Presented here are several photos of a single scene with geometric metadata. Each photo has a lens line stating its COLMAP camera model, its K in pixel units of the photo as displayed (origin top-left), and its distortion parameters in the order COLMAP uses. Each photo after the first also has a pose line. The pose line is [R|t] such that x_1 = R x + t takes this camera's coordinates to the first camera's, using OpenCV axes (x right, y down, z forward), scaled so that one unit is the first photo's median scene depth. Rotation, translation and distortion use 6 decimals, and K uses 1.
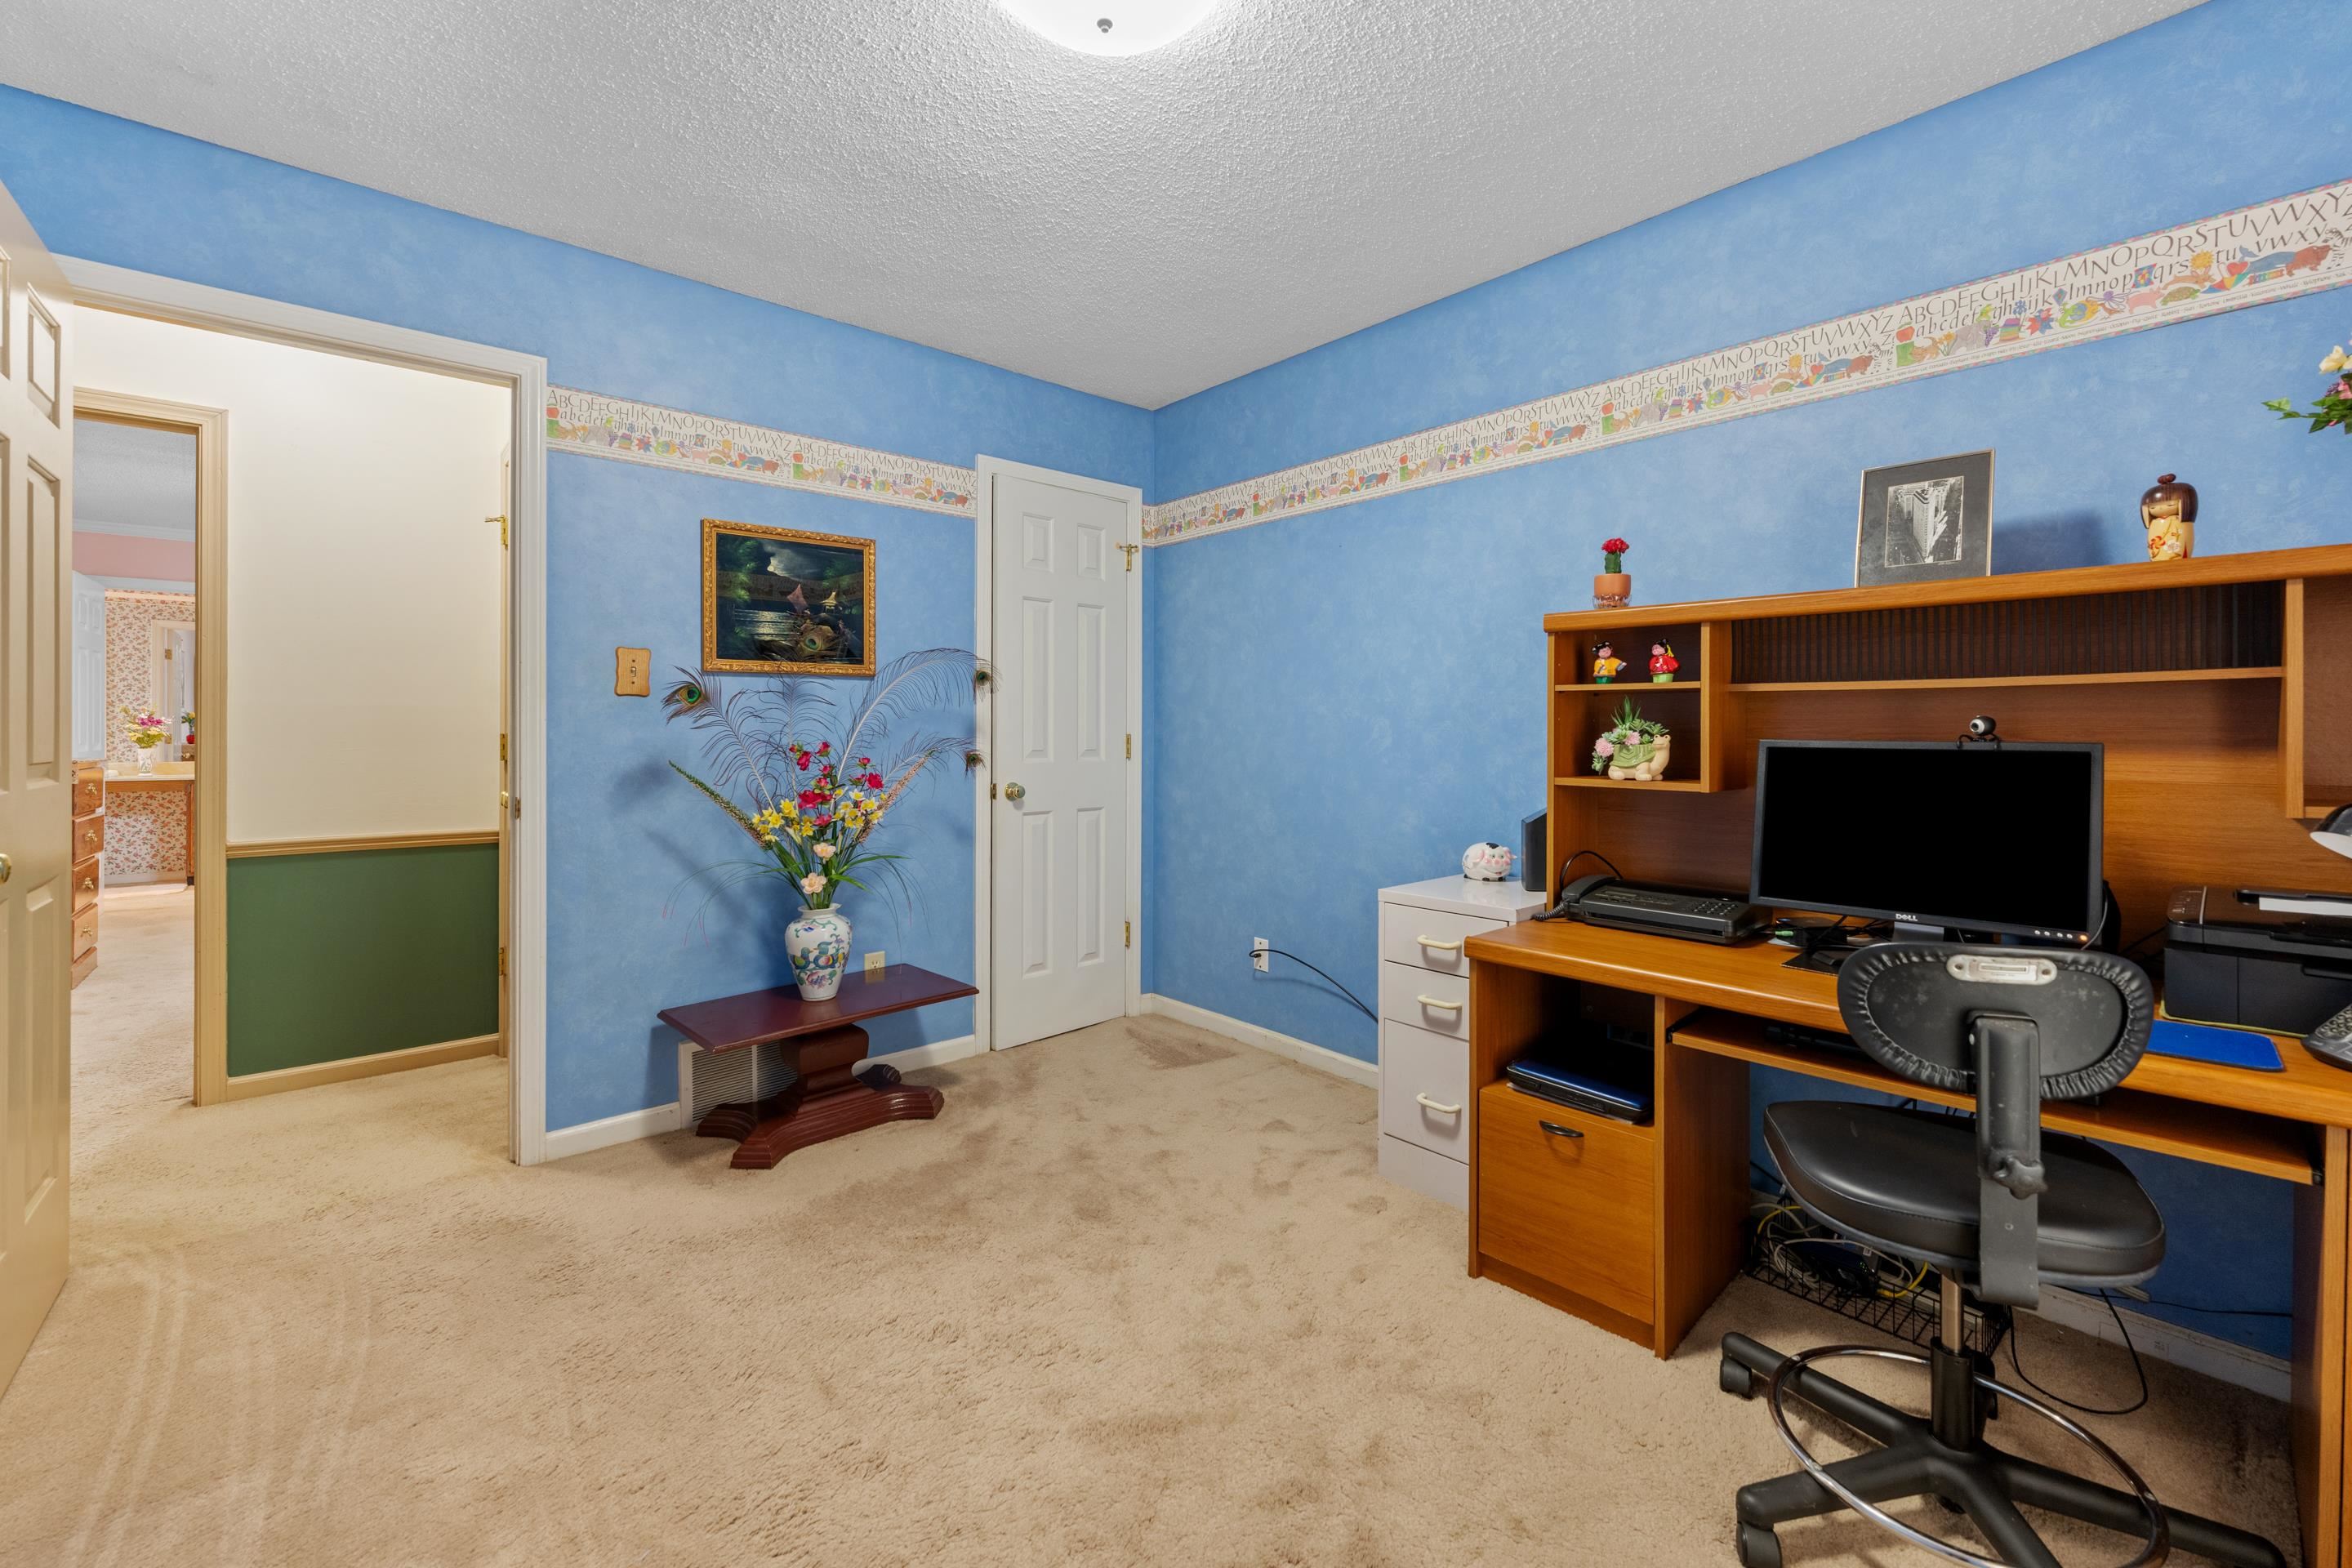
lens RADIAL K [[965.8, 0, 1182.9], [0, 965.8, 719.5], [0, 0, 1]] dist [-0.002414, 0.000168]
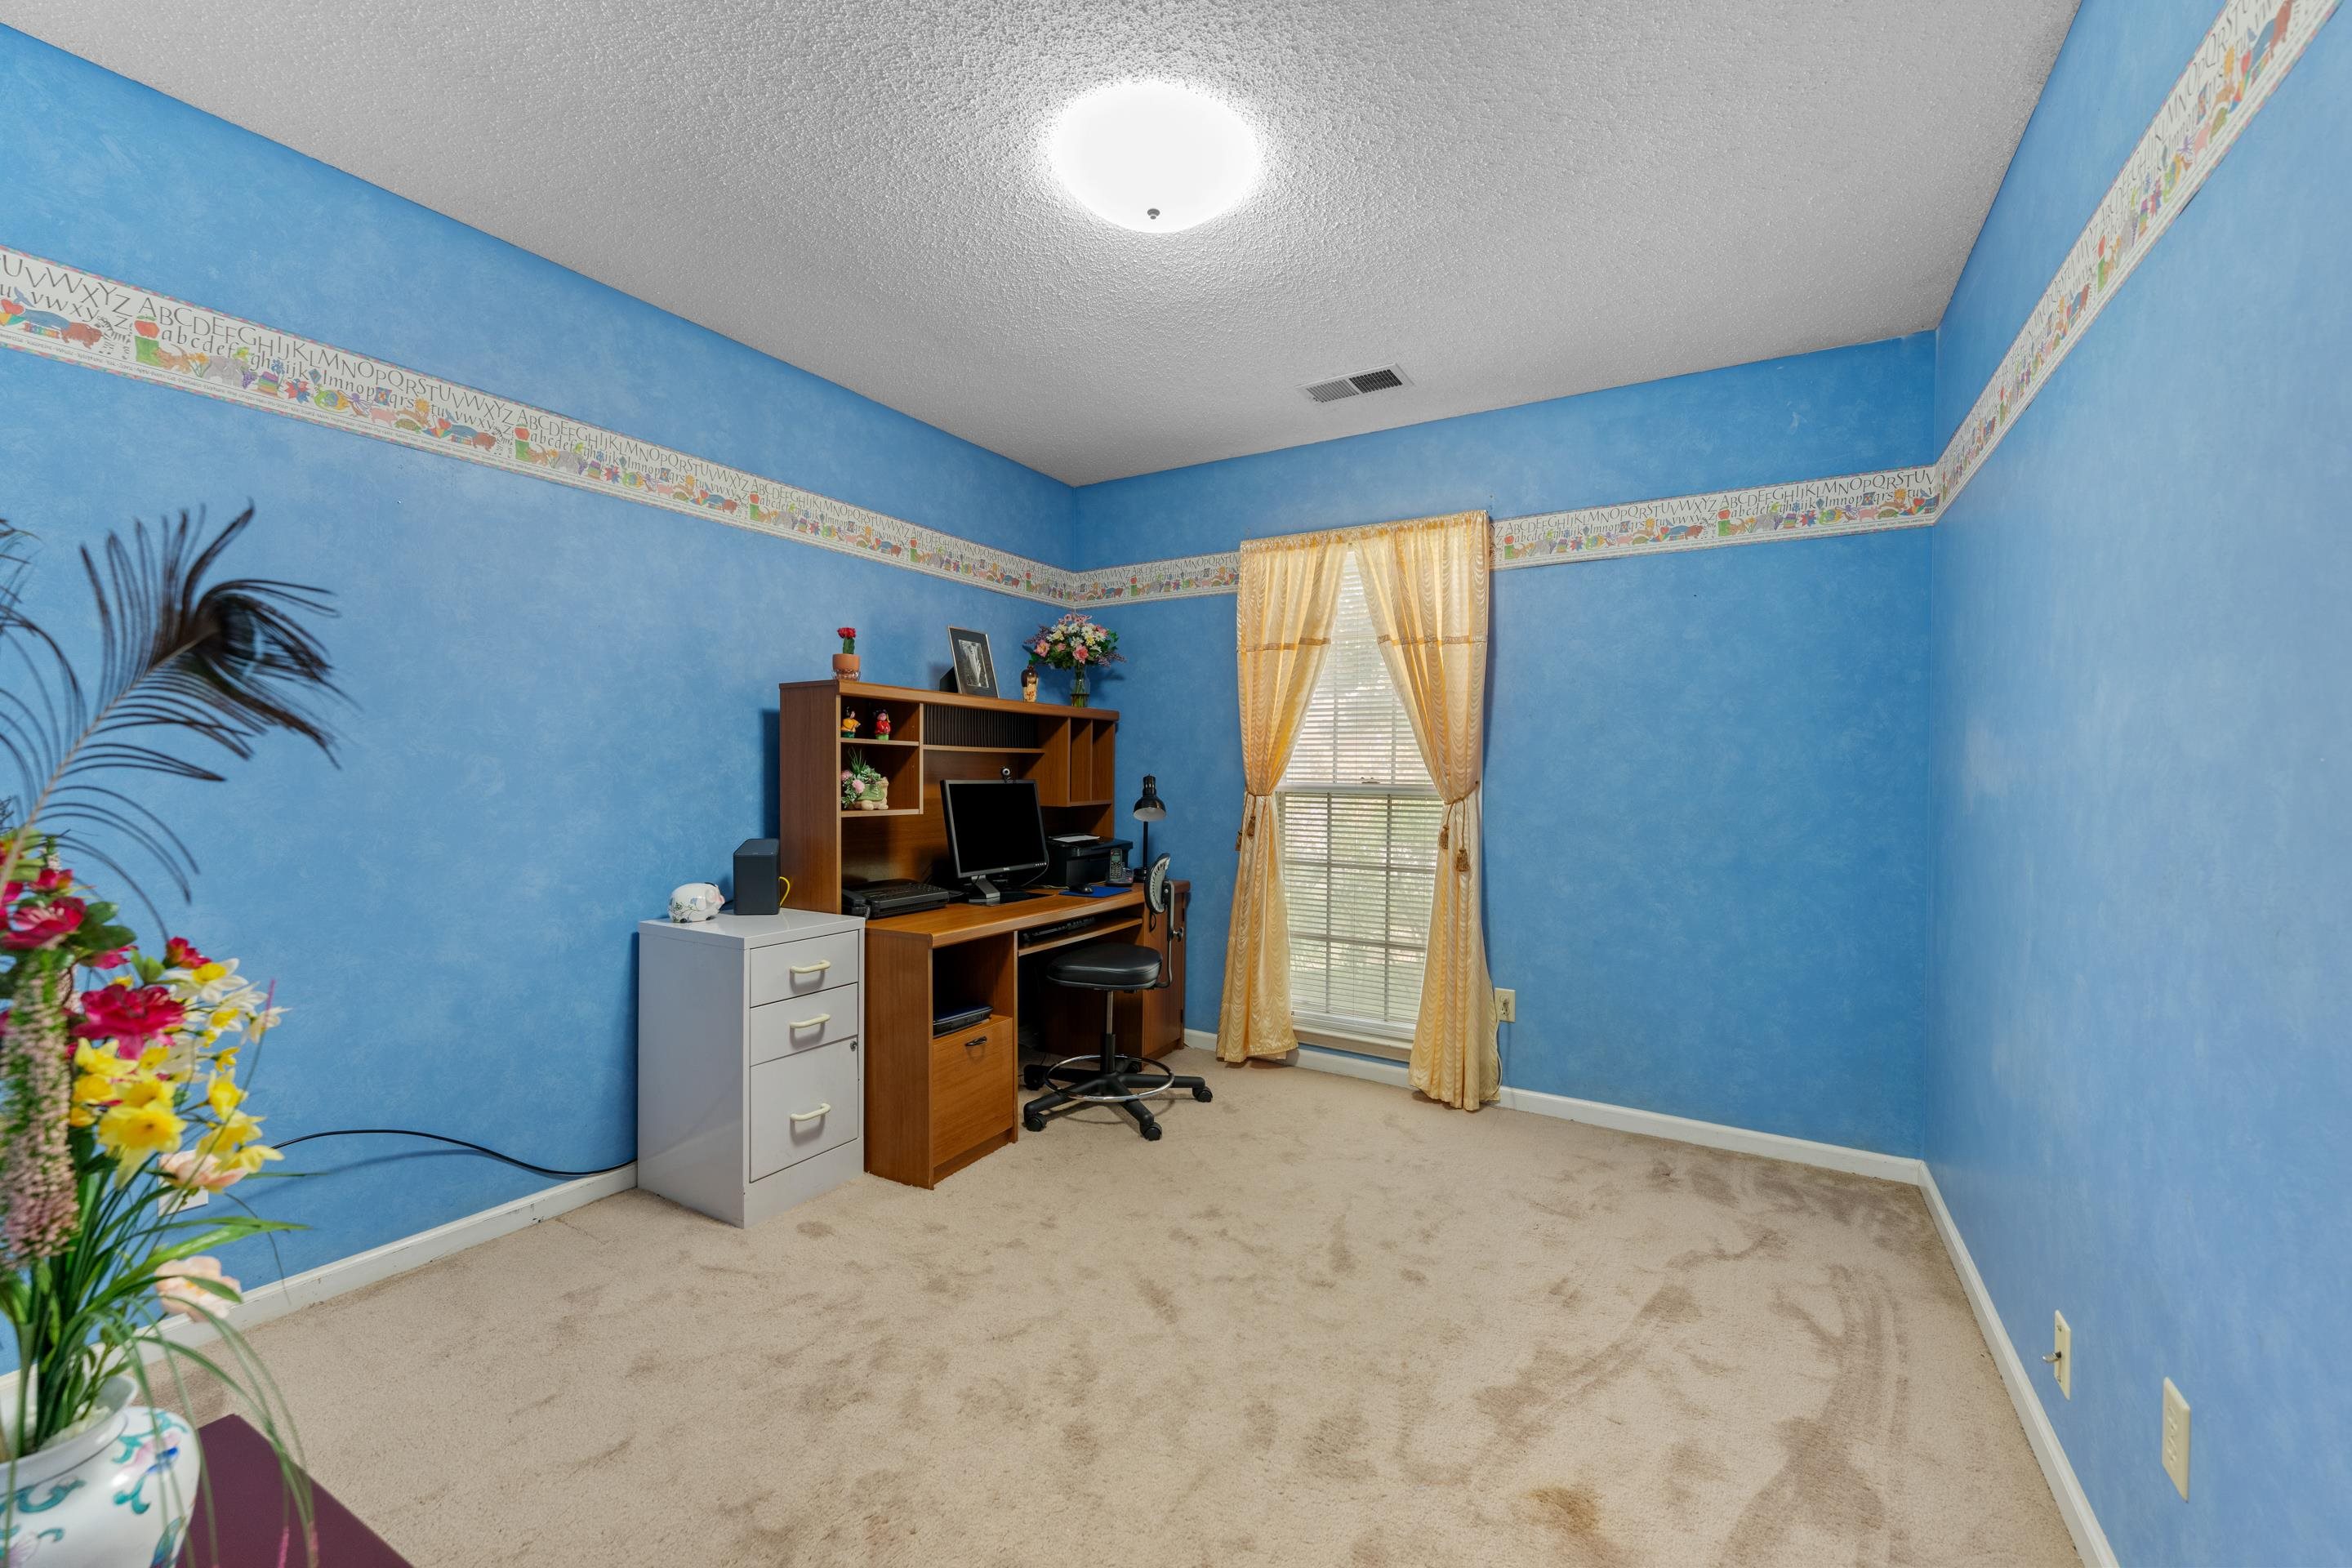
lens RADIAL K [[923.1, 0, 1144.0], [0, 923.1, 802.2], [0, 0, 1]] dist [-0.014664, 0.000216]
pose [[-0.272791, -0.026319, 0.961713, -0.867585], [-0.011156, 0.999645, 0.024193, 0.015202], [-0.962009, -0.004129, -0.272987, 0.955663]]
